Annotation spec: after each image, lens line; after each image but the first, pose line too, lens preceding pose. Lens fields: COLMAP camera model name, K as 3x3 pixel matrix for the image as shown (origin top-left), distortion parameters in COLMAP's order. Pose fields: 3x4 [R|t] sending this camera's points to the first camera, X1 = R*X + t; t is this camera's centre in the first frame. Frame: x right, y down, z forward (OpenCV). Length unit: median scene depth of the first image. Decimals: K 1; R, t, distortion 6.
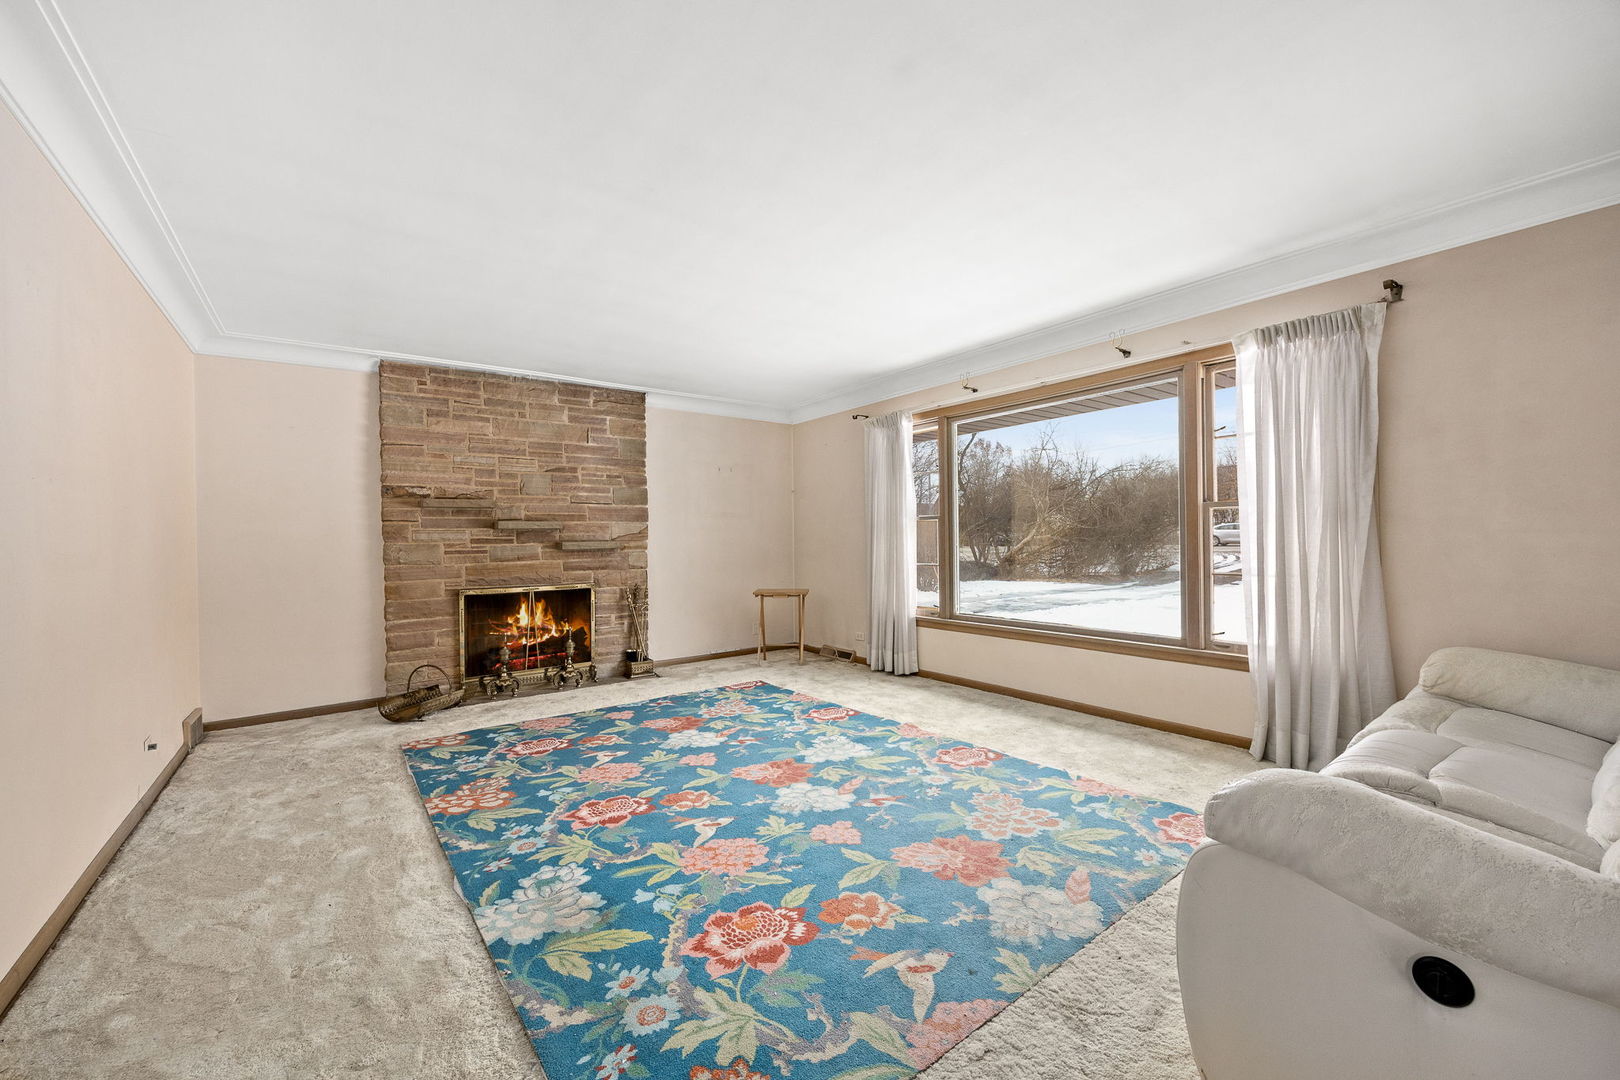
lens RADIAL K [[615.4, 0, 811.6], [0, 615.4, 551.3], [0, 0, 1]] dist [0.000166, -0.000141]
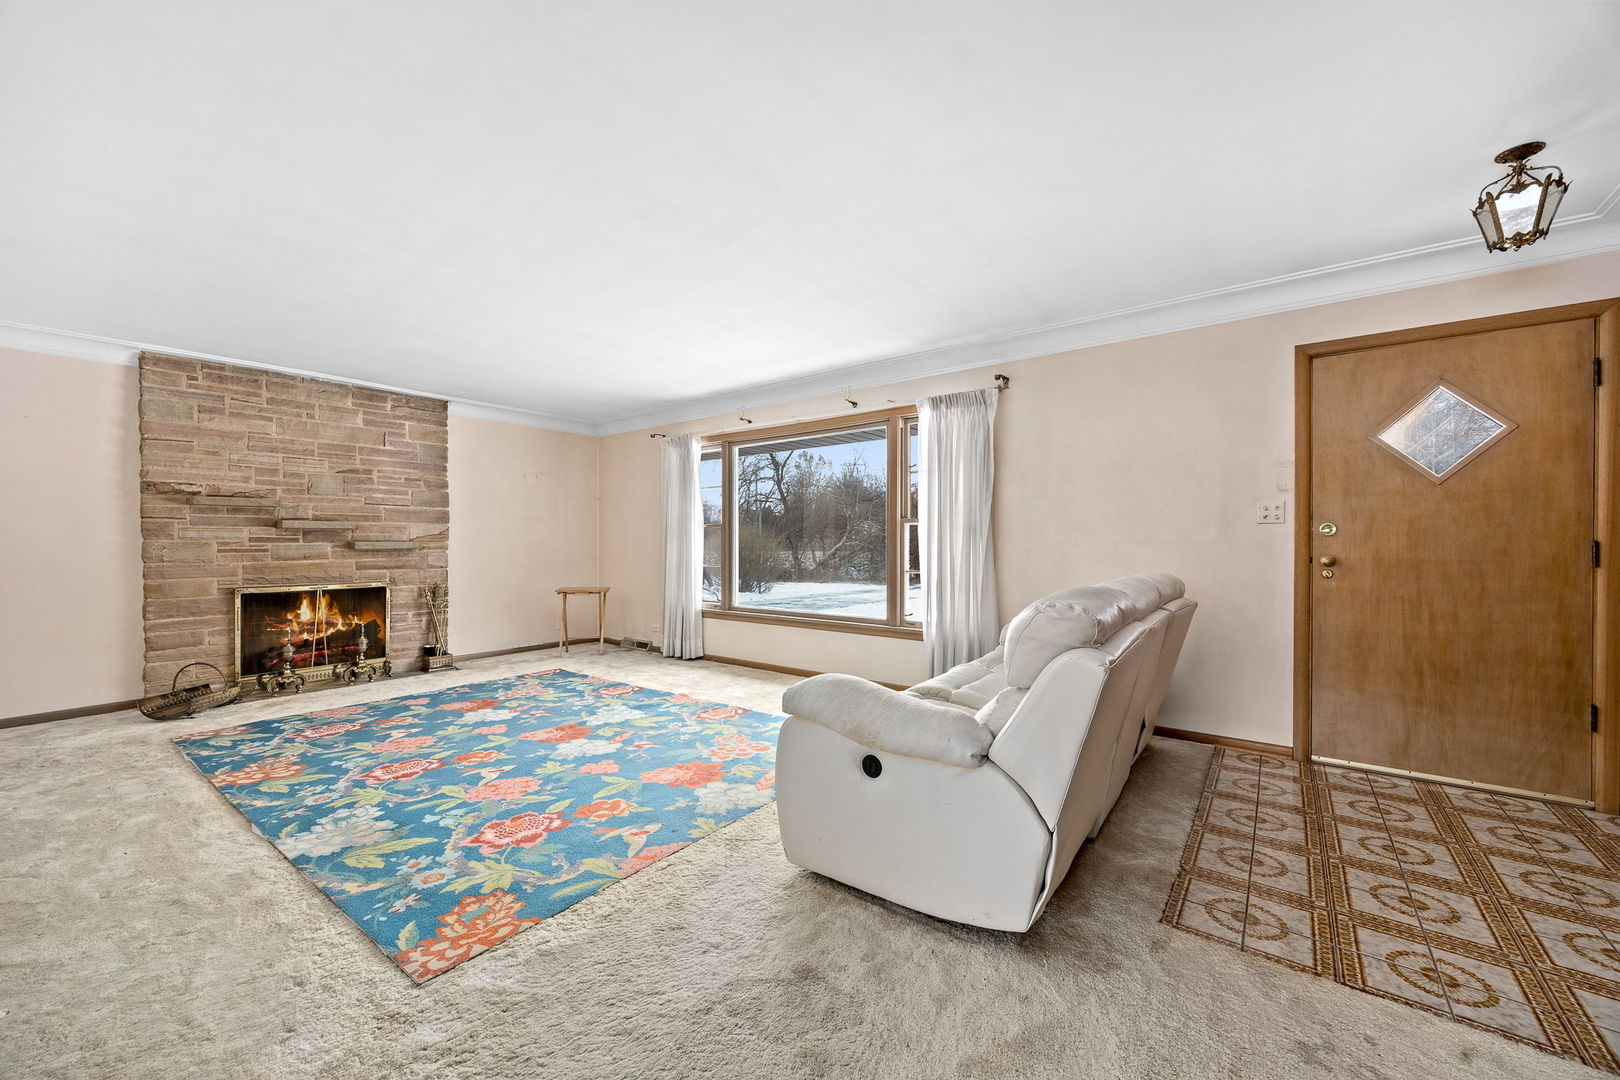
lens RADIAL K [[615.4, 0, 811.6], [0, 615.4, 551.3], [0, 0, 1]] dist [0.000166, -0.000141]
pose [[0.965968, 0.009400, 0.258490, 0.084309], [-0.007497, 0.999937, -0.008348, 0.004646], [-0.258553, 0.006126, 0.965978, -0.242061]]
